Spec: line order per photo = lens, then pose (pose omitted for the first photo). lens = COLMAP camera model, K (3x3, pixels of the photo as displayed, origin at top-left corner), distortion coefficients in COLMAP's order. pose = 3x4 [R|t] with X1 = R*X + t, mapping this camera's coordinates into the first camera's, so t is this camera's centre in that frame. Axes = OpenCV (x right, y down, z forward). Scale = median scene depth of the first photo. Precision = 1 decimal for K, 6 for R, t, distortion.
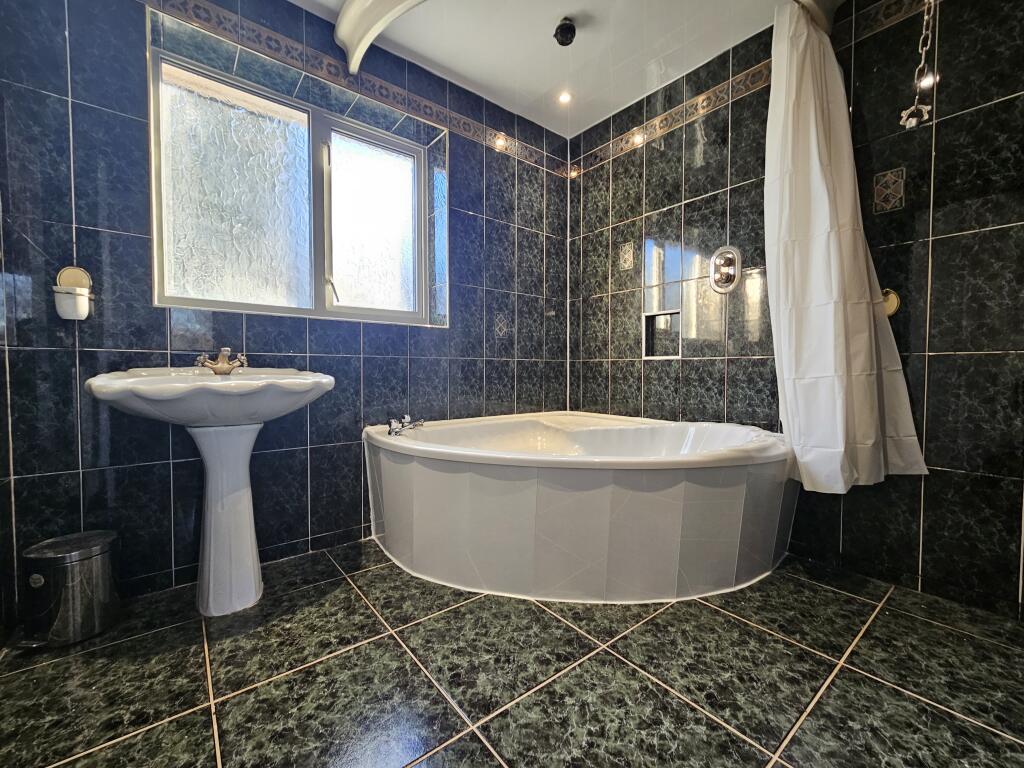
lens RADIAL K [[424.4, 0, 512.6], [0, 424.4, 380.3], [0, 0, 1]] dist [-0.000603, 0.000224]
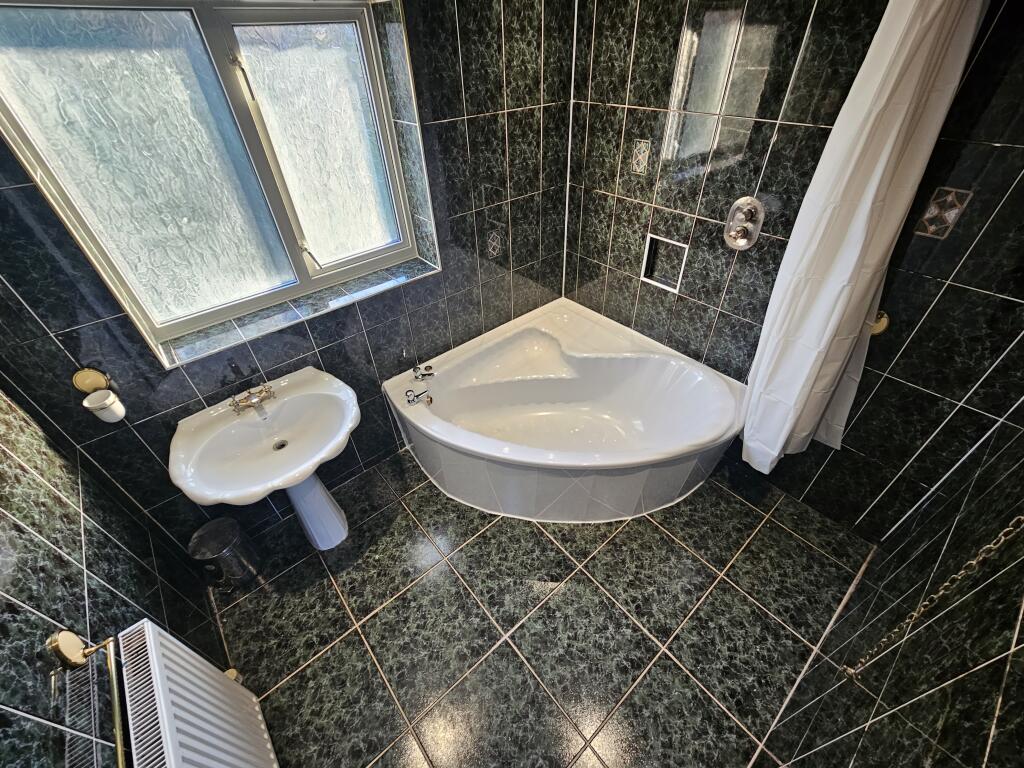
lens RADIAL K [[424.4, 0, 512.8], [0, 424.4, 376.9], [0, 0, 1]] dist [-0.000603, 0.000224]
pose [[0.998790, -0.048669, 0.007049, -0.014600], [0.034192, 0.790291, 0.611777, -0.817177], [-0.035345, -0.610795, 0.790999, 0.153155]]
